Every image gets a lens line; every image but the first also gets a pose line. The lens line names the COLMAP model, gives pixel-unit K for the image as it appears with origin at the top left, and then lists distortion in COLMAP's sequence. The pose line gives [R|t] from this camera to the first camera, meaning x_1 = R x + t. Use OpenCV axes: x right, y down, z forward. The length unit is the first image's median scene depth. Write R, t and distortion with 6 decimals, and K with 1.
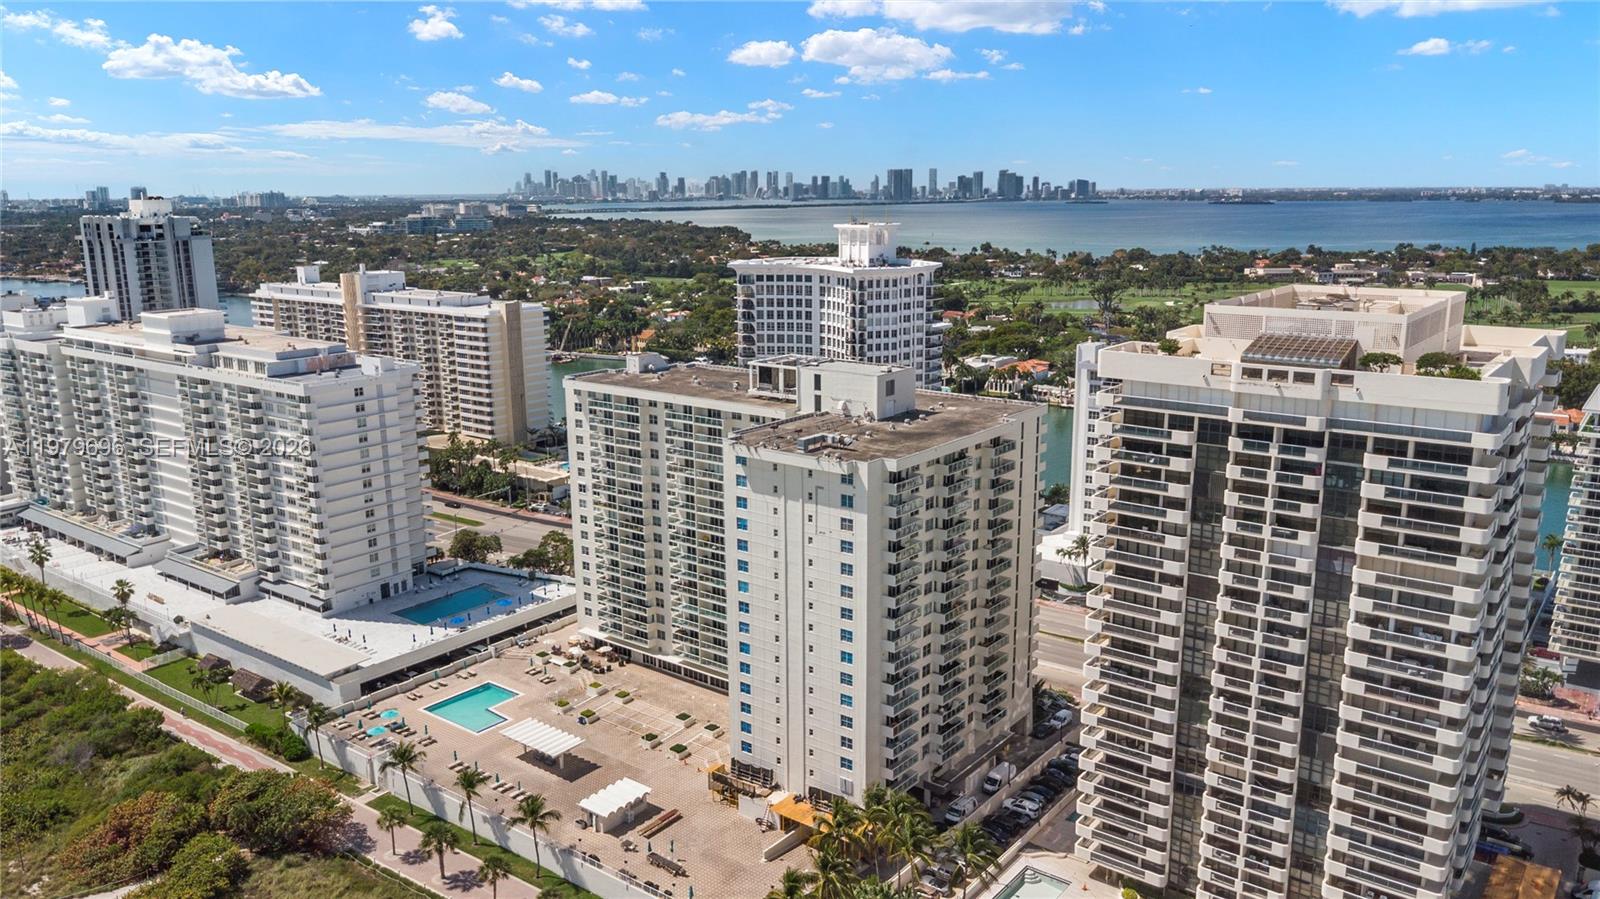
lens RADIAL K [[1152.2, 0, 795.4], [0, 1152.2, 455.0], [0, 0, 1]] dist [0.009691, 0.003293]
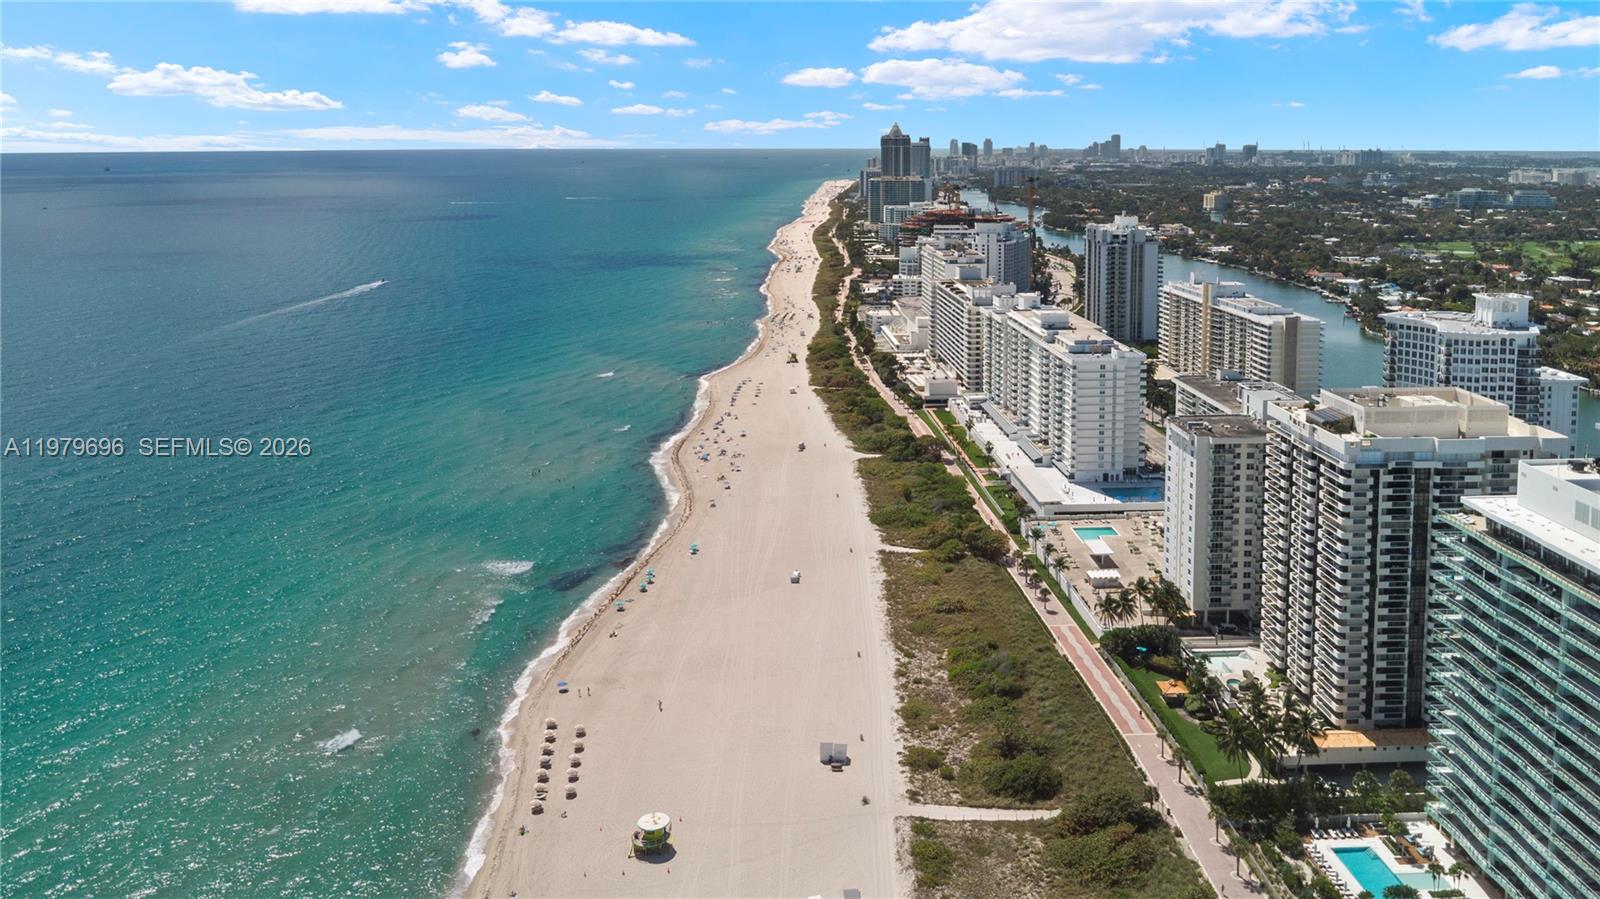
lens RADIAL K [[1152.2, 0, 795.4], [0, 1152.2, 455.0], [0, 0, 1]] dist [0.009691, 0.003293]
pose [[0.633856, 0.201896, -0.746636, 0.626130], [-0.169389, 0.978131, 0.120691, -0.048219], [0.754675, 0.049971, 0.654193, -0.509261]]
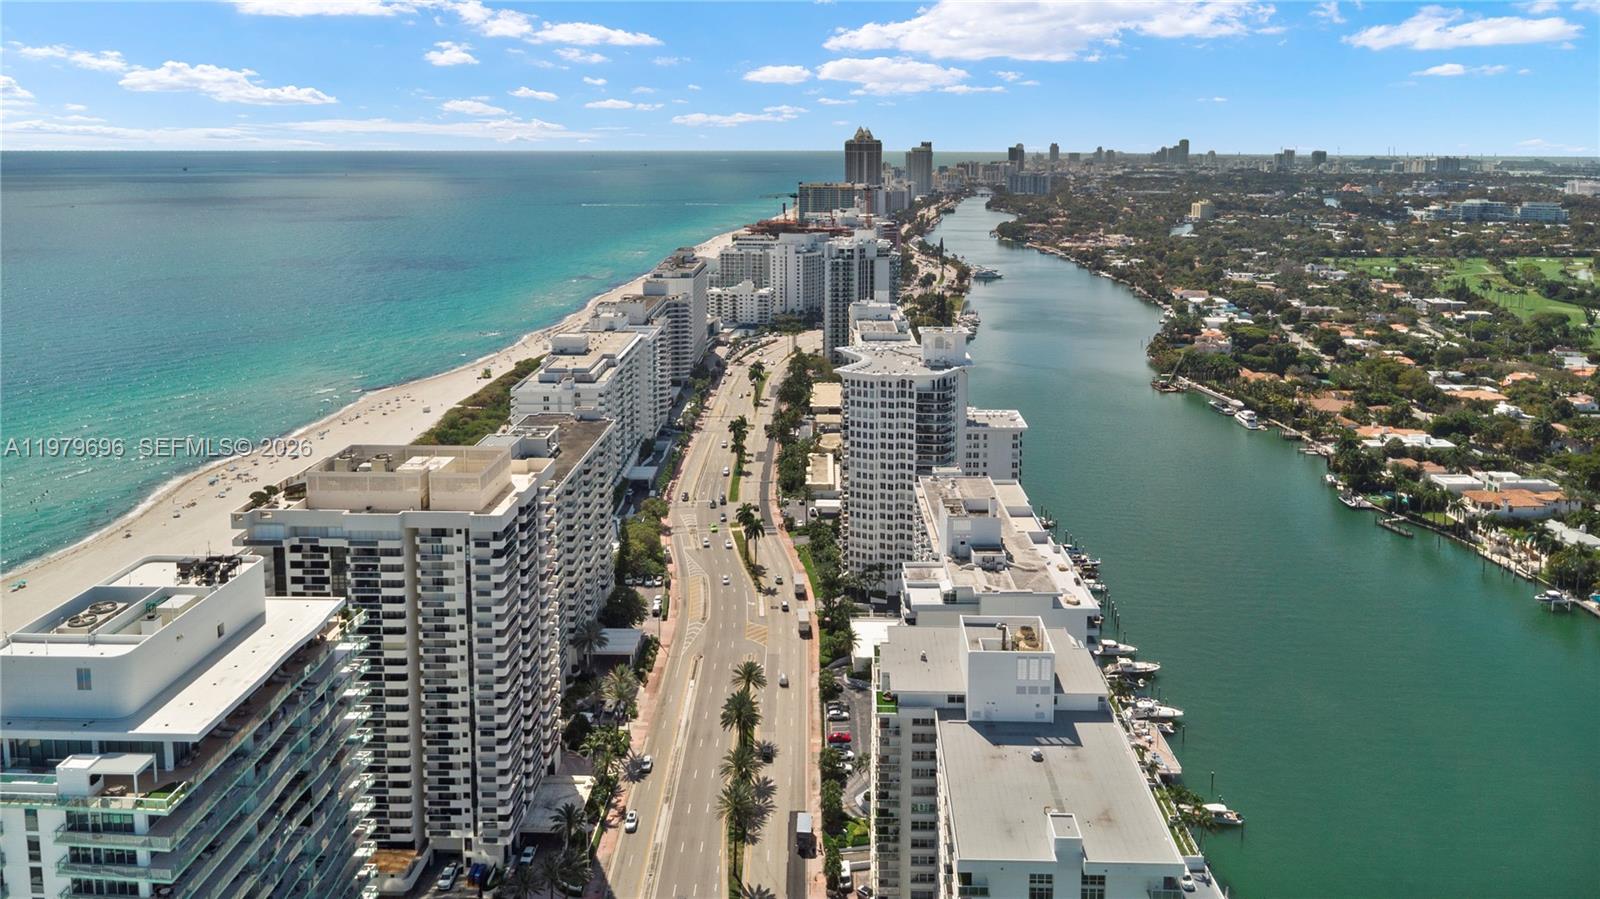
lens RADIAL K [[1152.2, 0, 795.4], [0, 1152.2, 455.0], [0, 0, 1]] dist [0.009691, 0.003293]
pose [[0.575324, 0.215815, -0.788940, 1.019647], [-0.185452, 0.973860, 0.131161, -0.223167], [0.796624, 0.070851, 0.600308, 0.211227]]
